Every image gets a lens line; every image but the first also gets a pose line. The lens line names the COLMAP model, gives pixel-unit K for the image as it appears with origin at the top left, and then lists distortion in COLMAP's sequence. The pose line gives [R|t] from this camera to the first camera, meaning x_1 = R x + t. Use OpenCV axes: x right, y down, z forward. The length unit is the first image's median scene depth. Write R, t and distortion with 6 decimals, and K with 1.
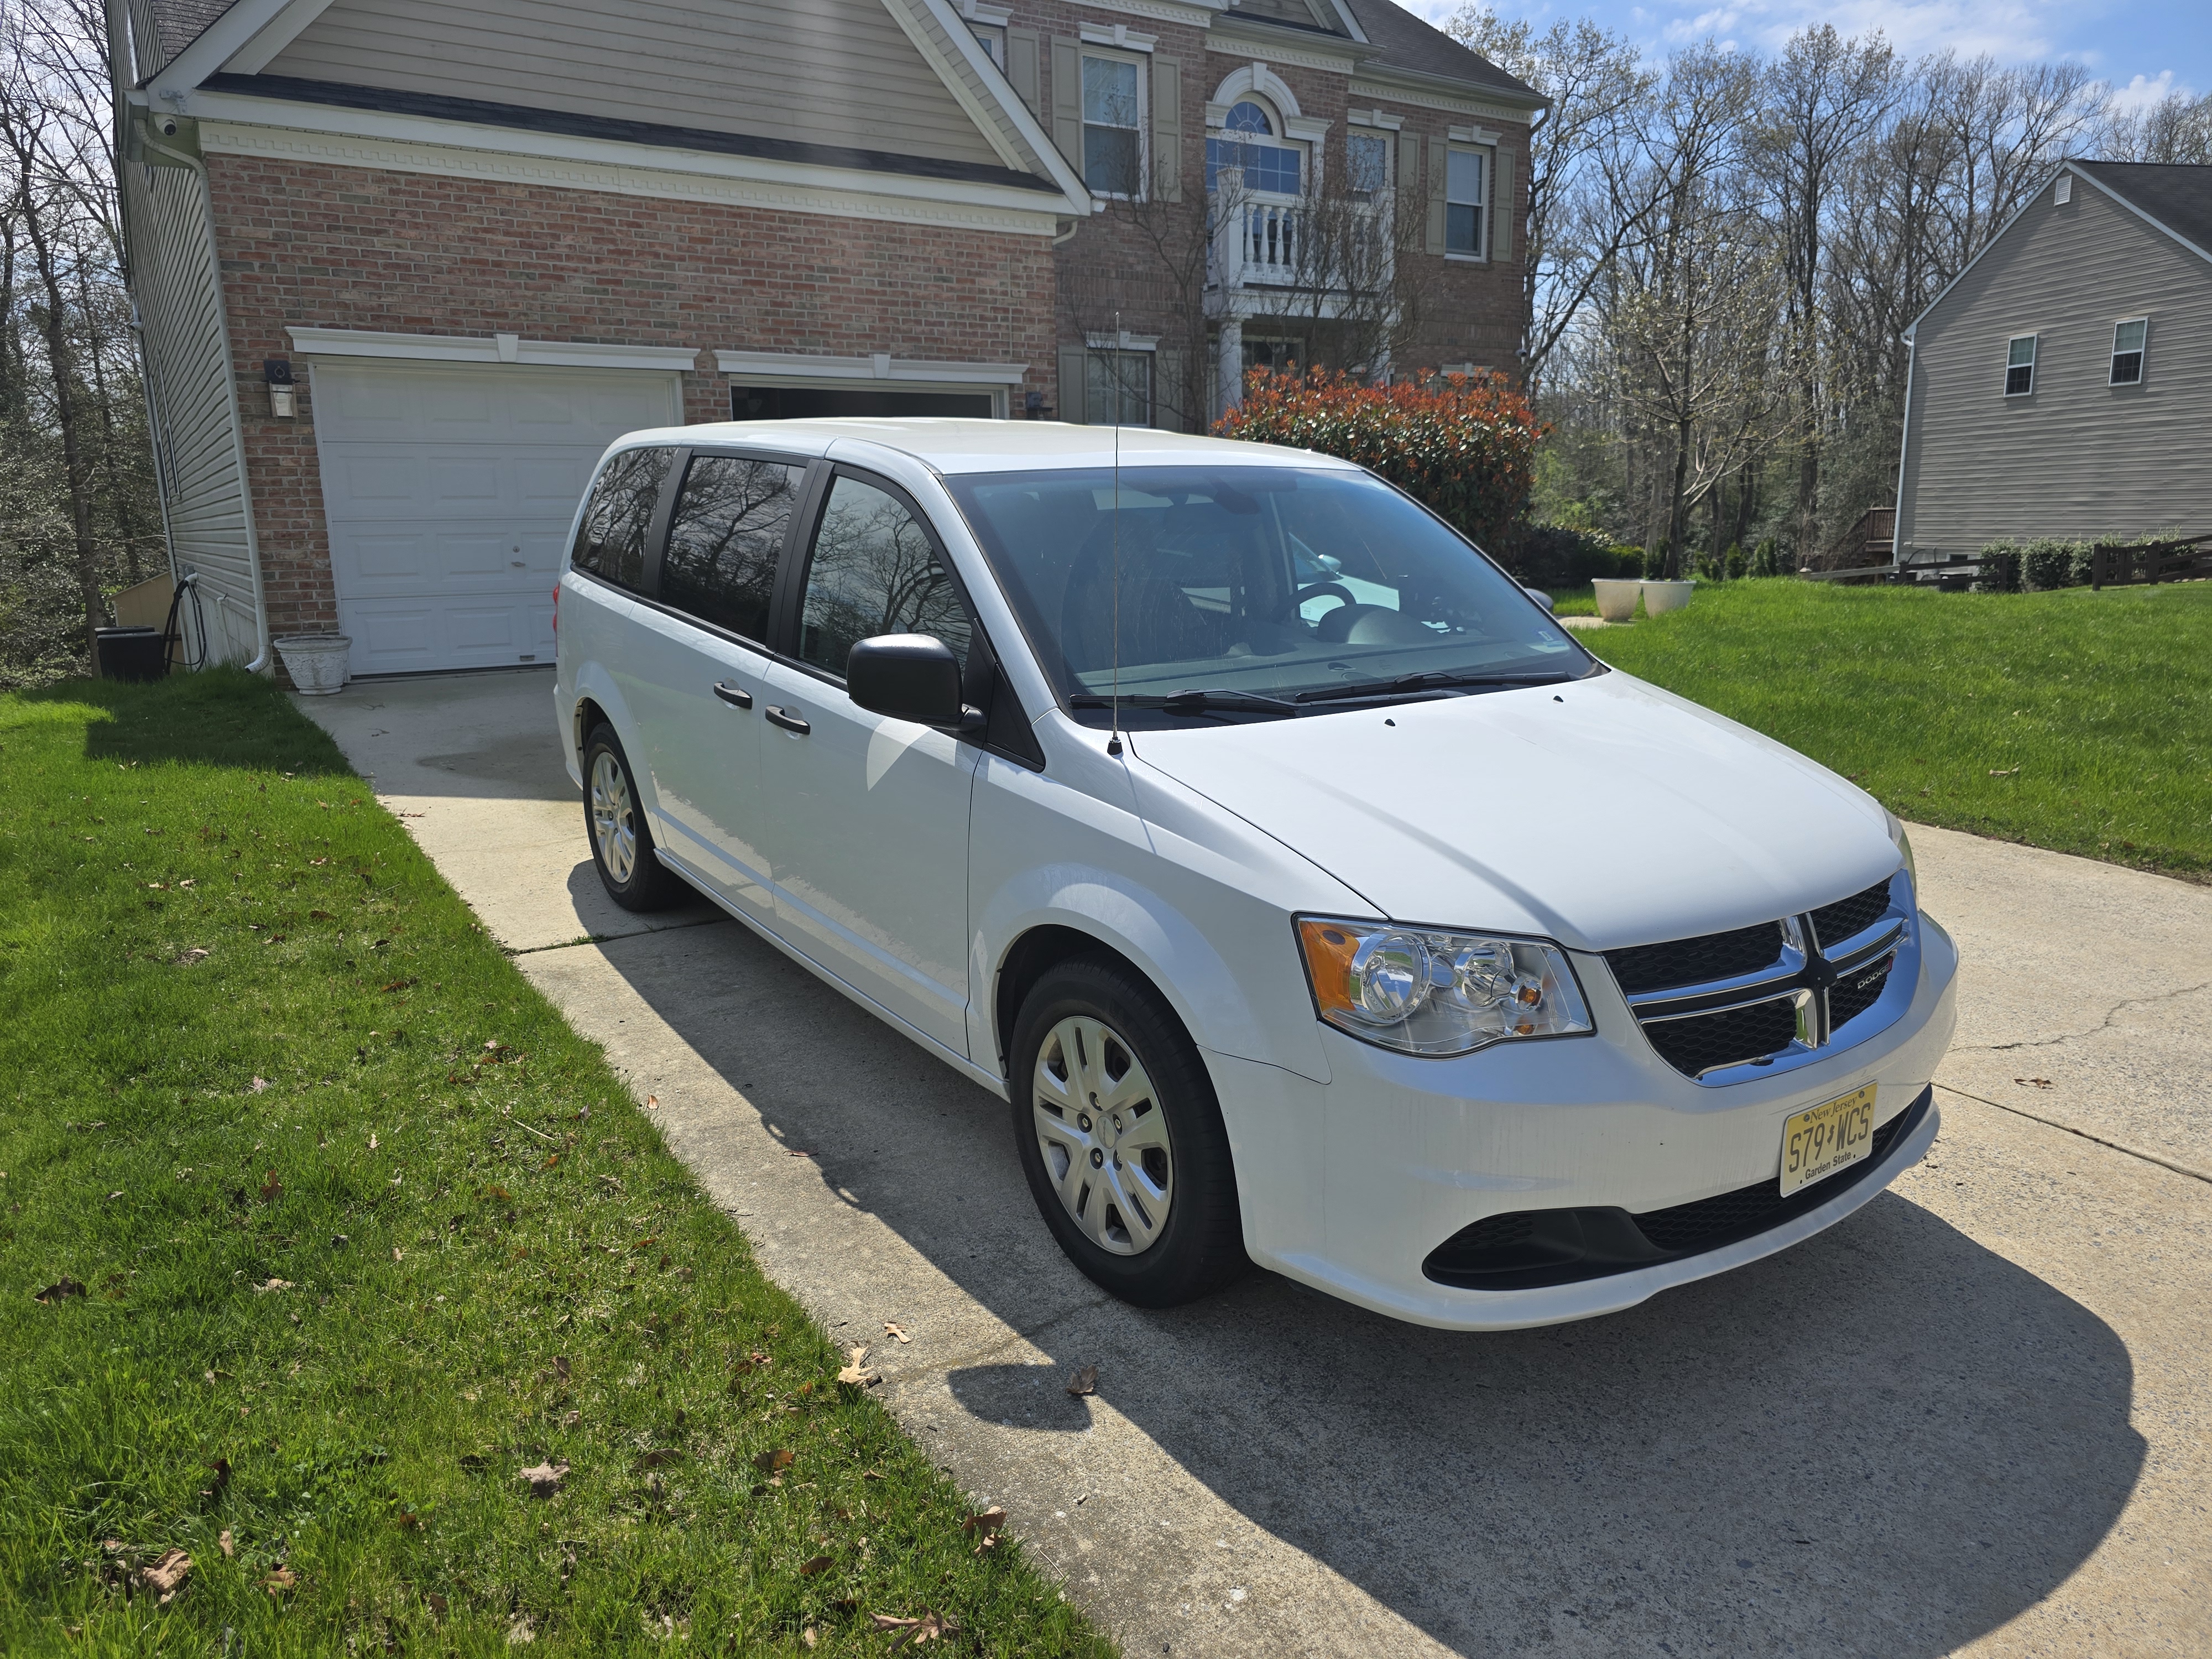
lens RADIAL K [[1511.4, 0, 1113.0], [0, 1511.4, 817.7], [0, 0, 1]] dist [0.032614, -0.032812]
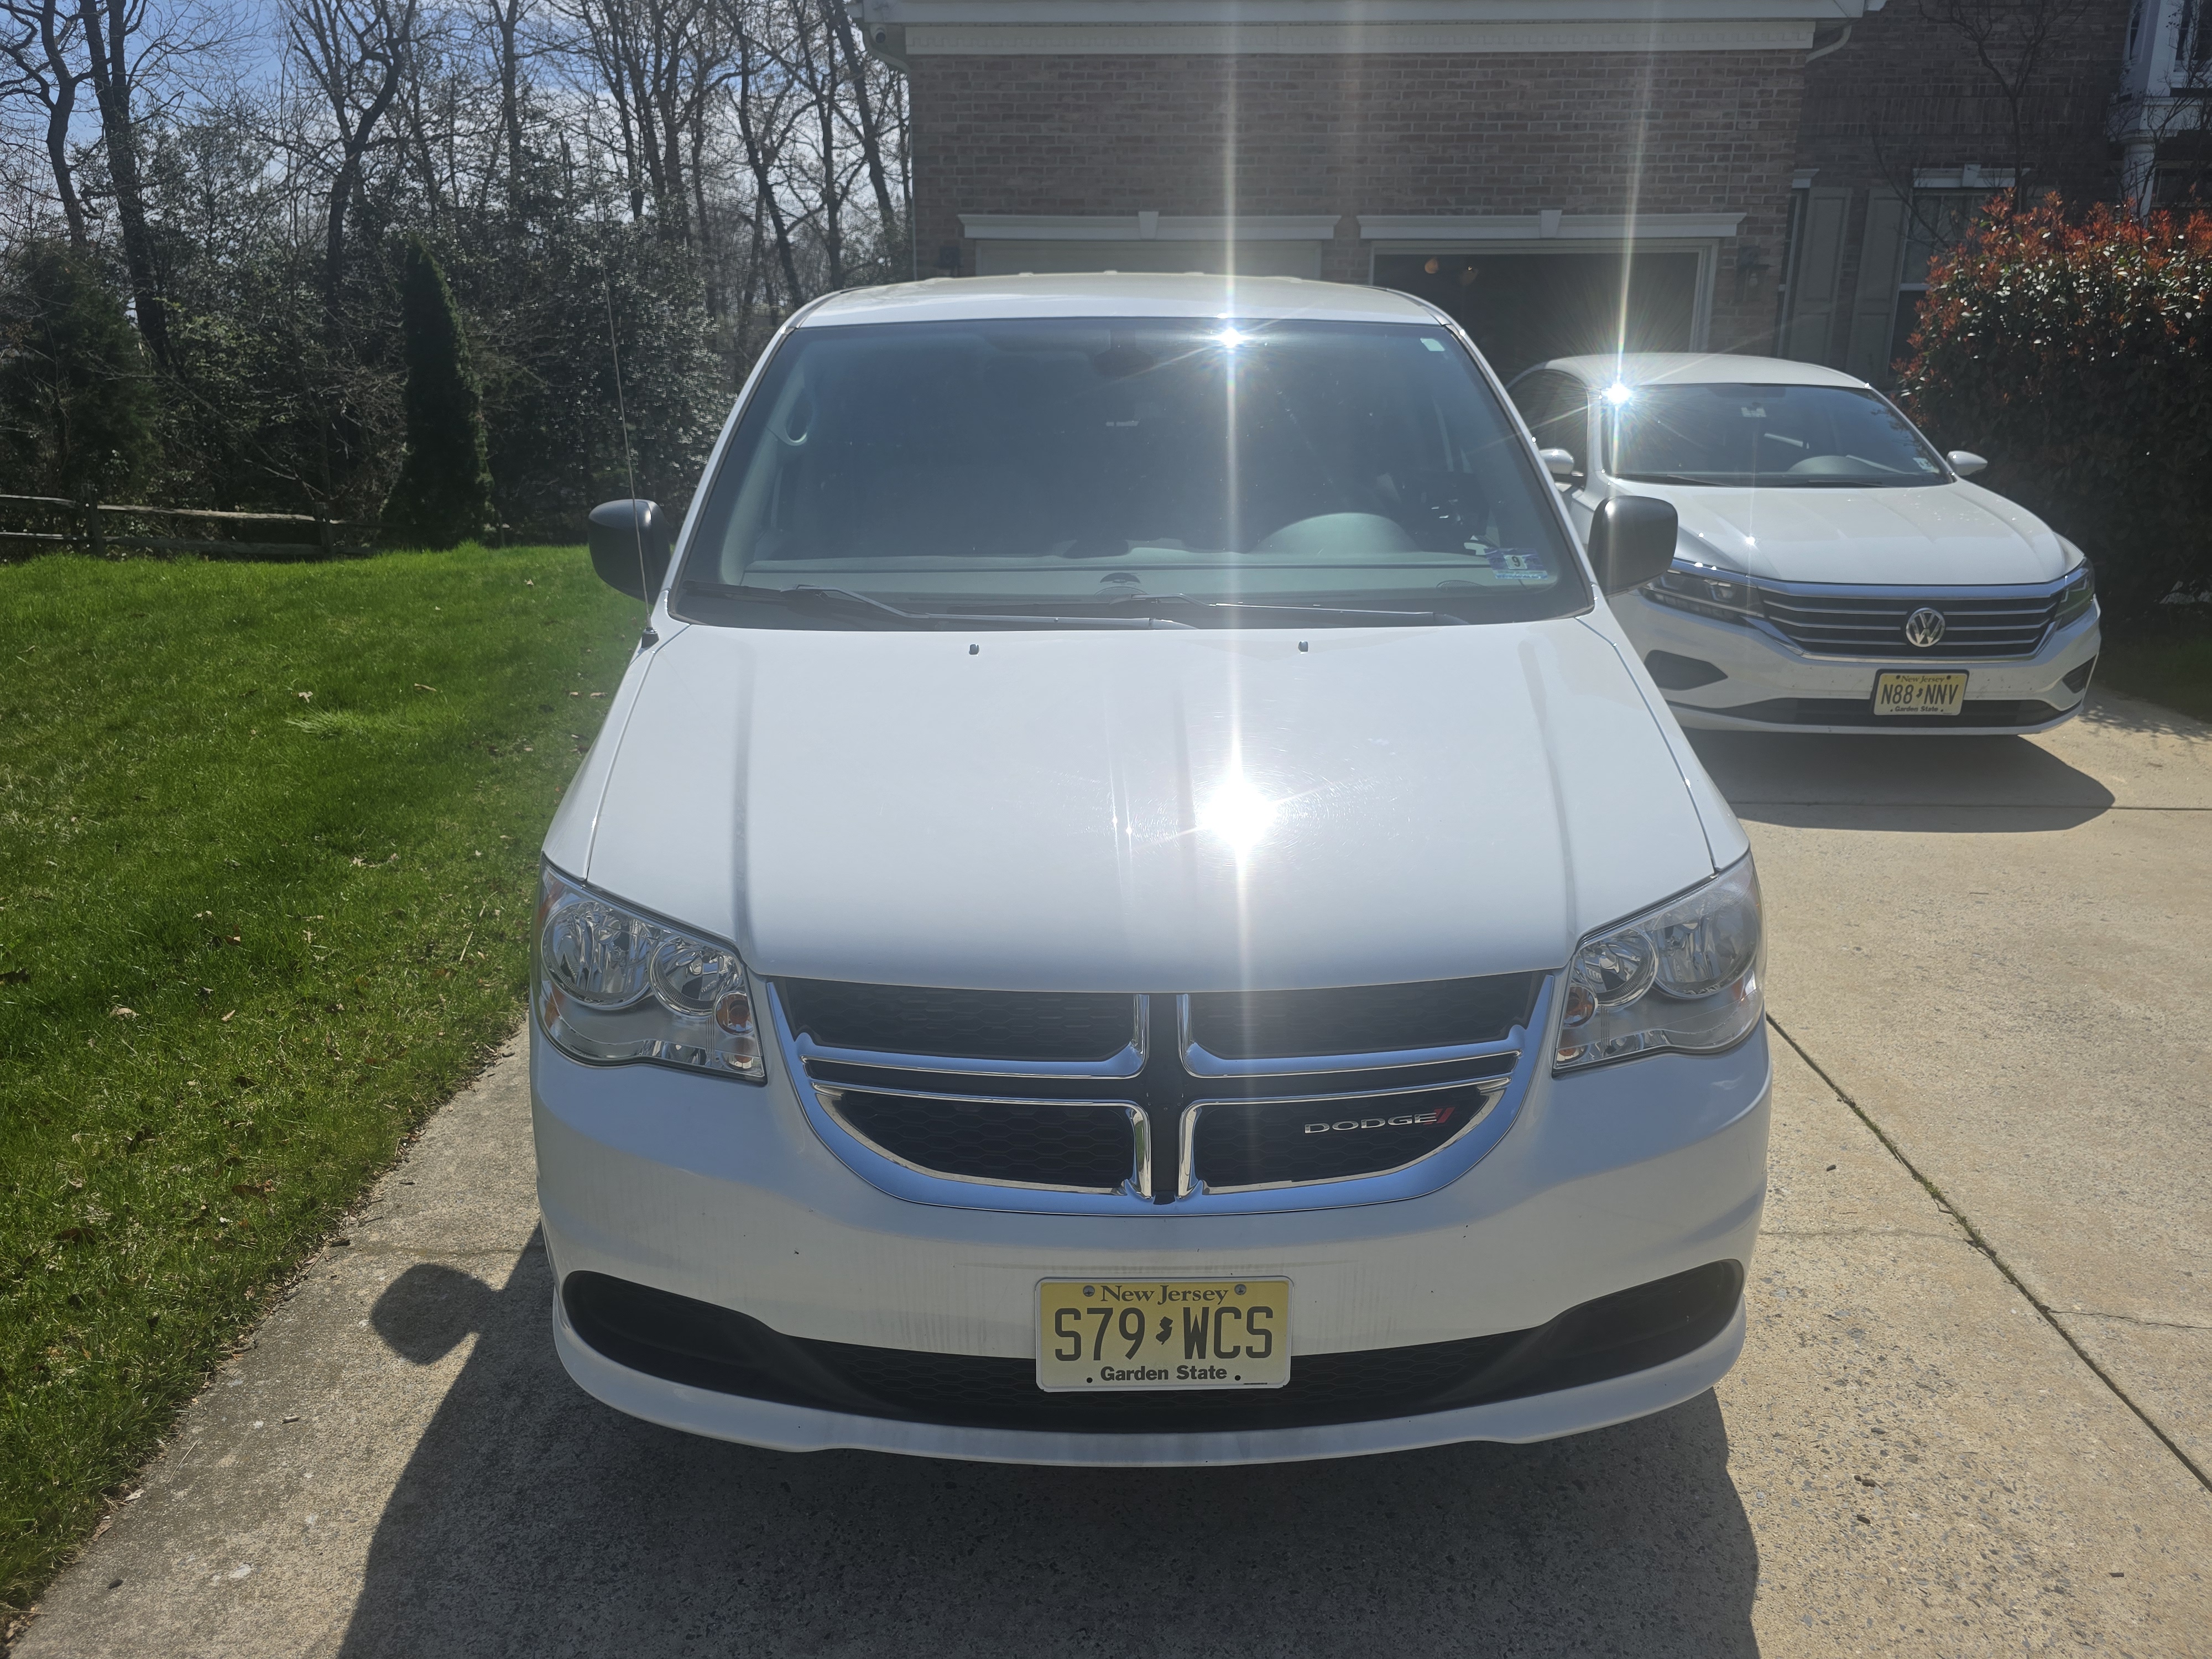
lens RADIAL K [[1511.4, 0, 1104.5], [0, 1511.4, 839.8], [0, 0, 1]] dist [0.032614, -0.032812]
pose [[0.827334, 0.167600, -0.536124, 0.179457], [-0.122344, 0.985301, 0.119221, -0.017247], [0.548225, -0.033044, 0.835678, 0.105511]]
